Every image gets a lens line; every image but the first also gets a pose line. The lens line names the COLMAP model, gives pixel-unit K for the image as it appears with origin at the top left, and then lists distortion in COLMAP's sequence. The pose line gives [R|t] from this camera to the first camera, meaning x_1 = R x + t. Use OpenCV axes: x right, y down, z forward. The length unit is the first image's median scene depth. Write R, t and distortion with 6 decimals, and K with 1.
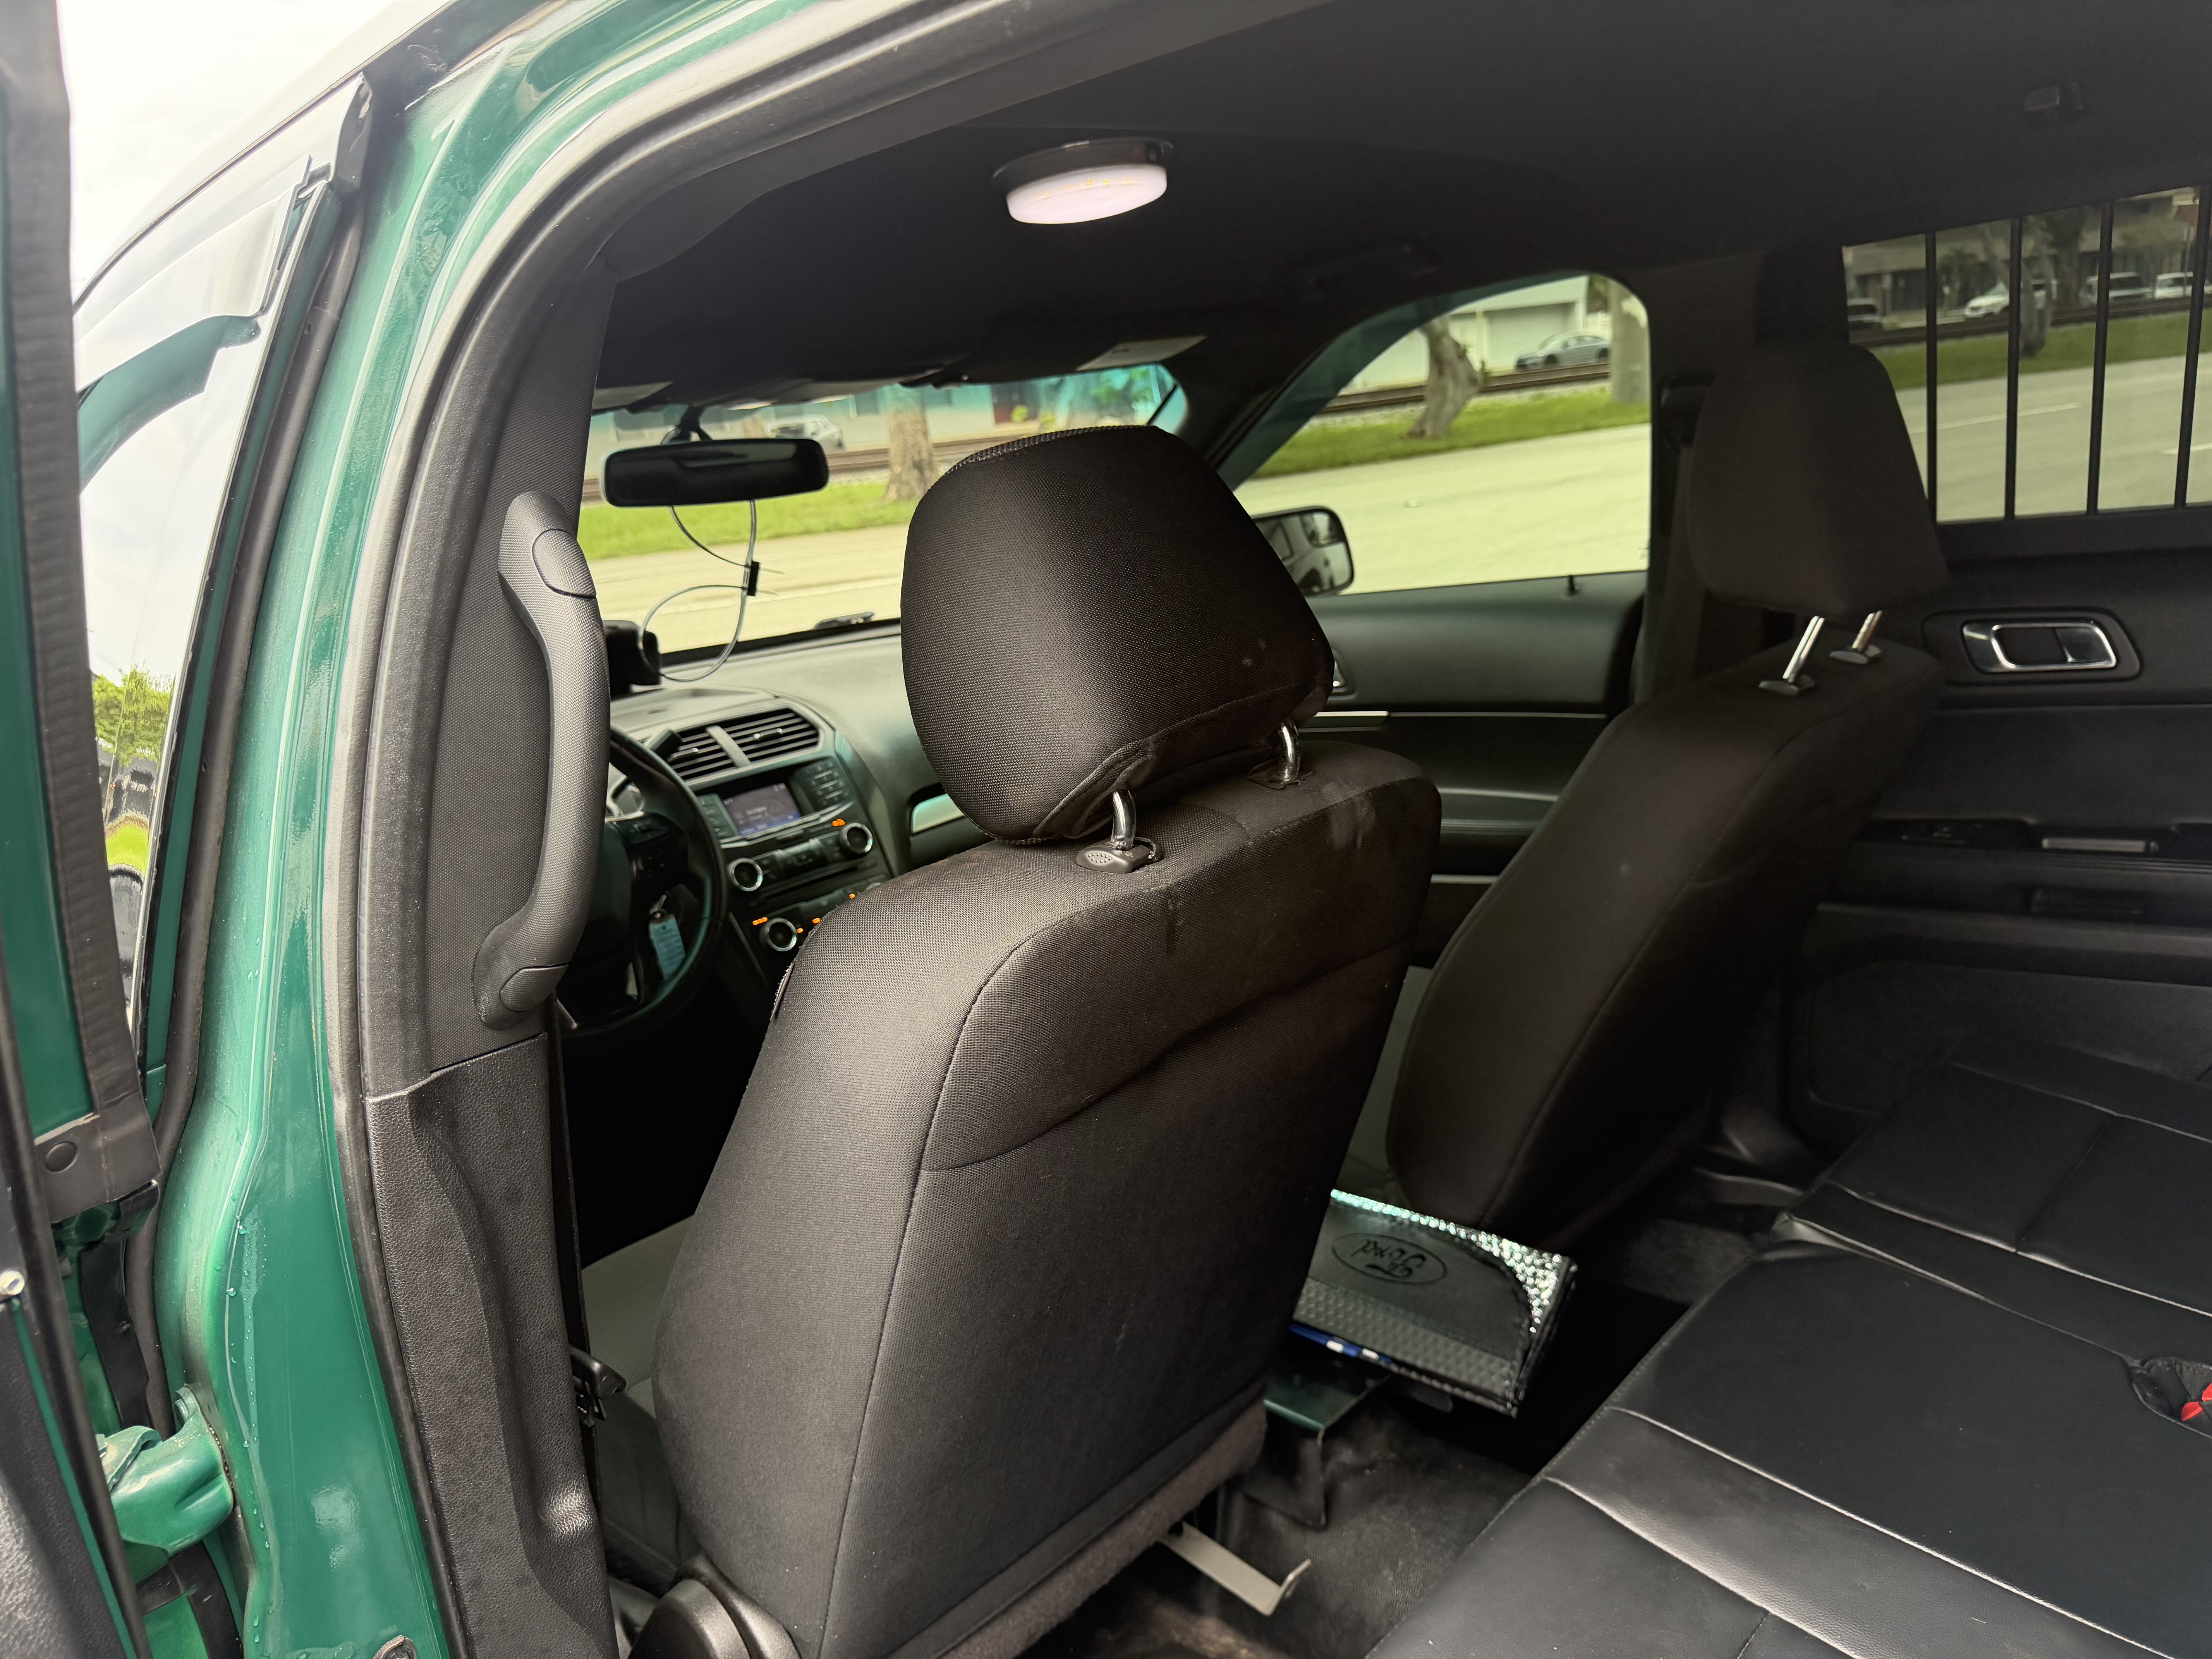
lens RADIAL K [[1582.6, 0, 1109.5], [0, 1582.6, 817.5], [0, 0, 1]] dist [0.001431, -0.006454]
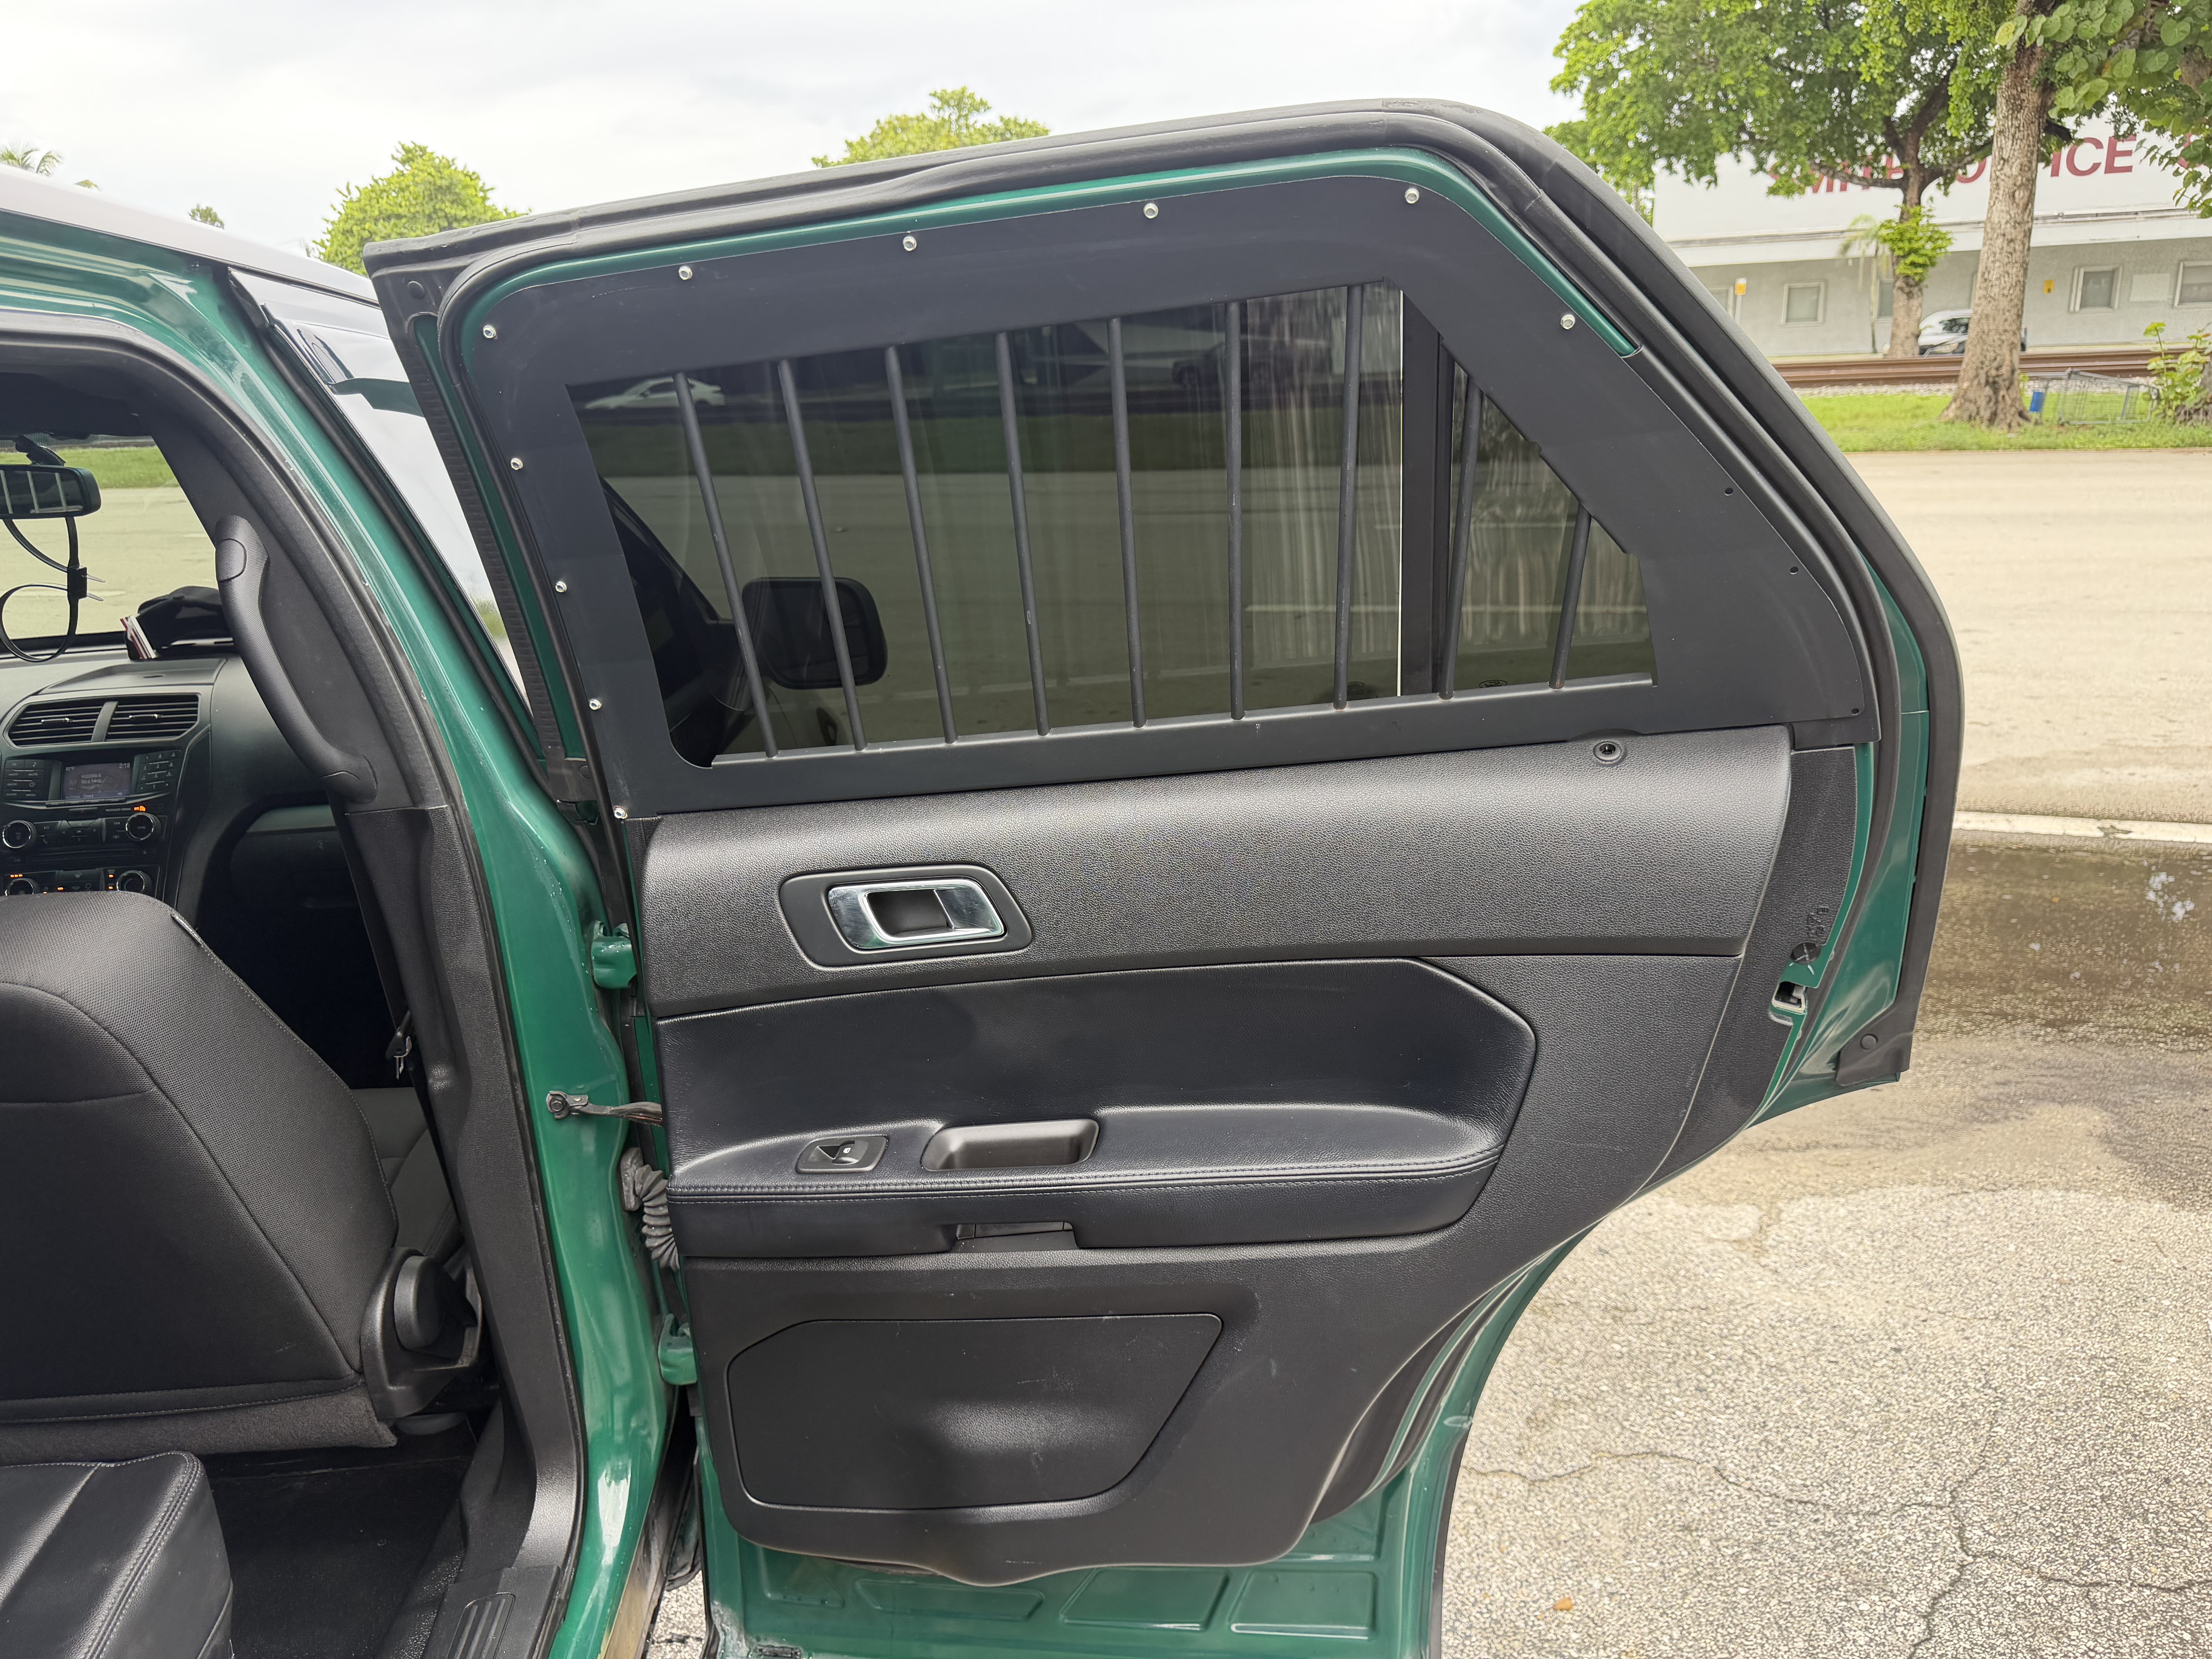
lens RADIAL K [[1582.6, 0, 1120.3], [0, 1582.6, 846.6], [0, 0, 1]] dist [0.001431, -0.006454]
pose [[0.753233, 0.264179, -0.602369, 2.714347], [-0.206594, 0.964474, 0.164649, -0.787109], [0.624466, 0.000427, 0.781052, 1.495927]]
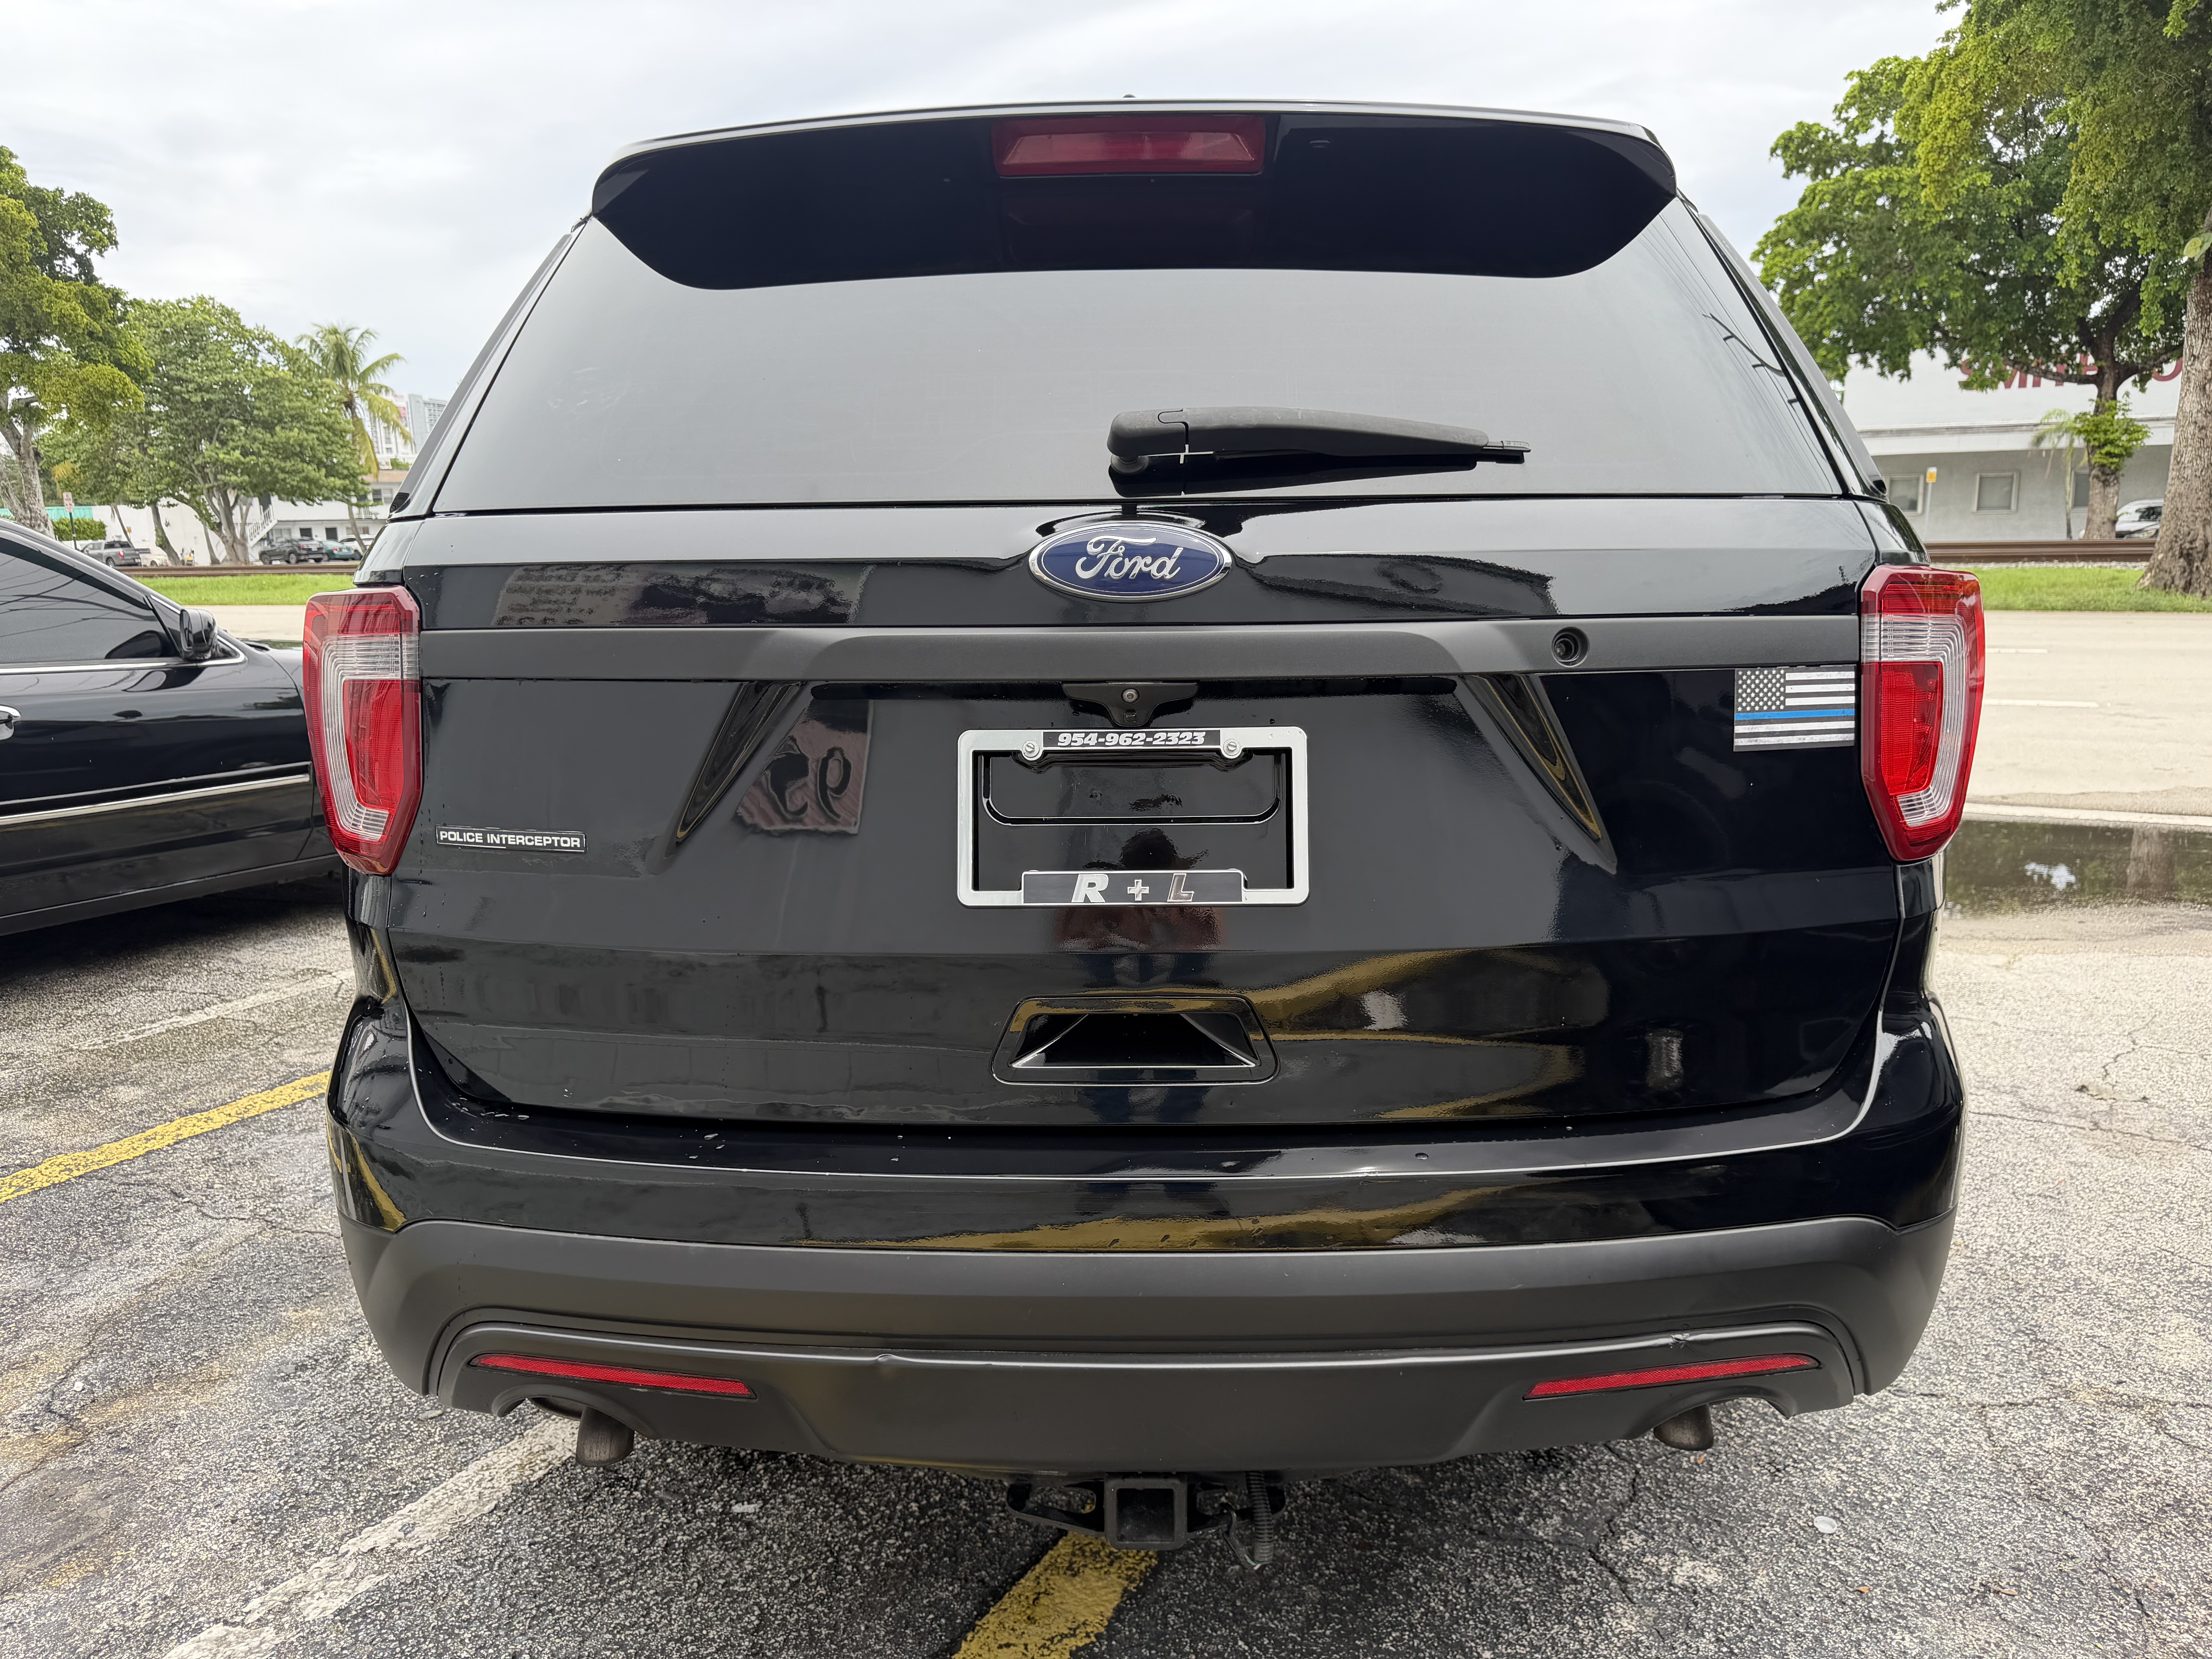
lens RADIAL K [[1582.6, 0, 1102.7], [0, 1582.6, 837.2], [0, 0, 1]] dist [0.001431, -0.006454]
pose [[0.671736, 0.229482, -0.704350, 3.725865], [-0.243909, 0.966307, 0.082213, 0.293401], [0.699485, 0.116572, 0.705076, -1.598187]]
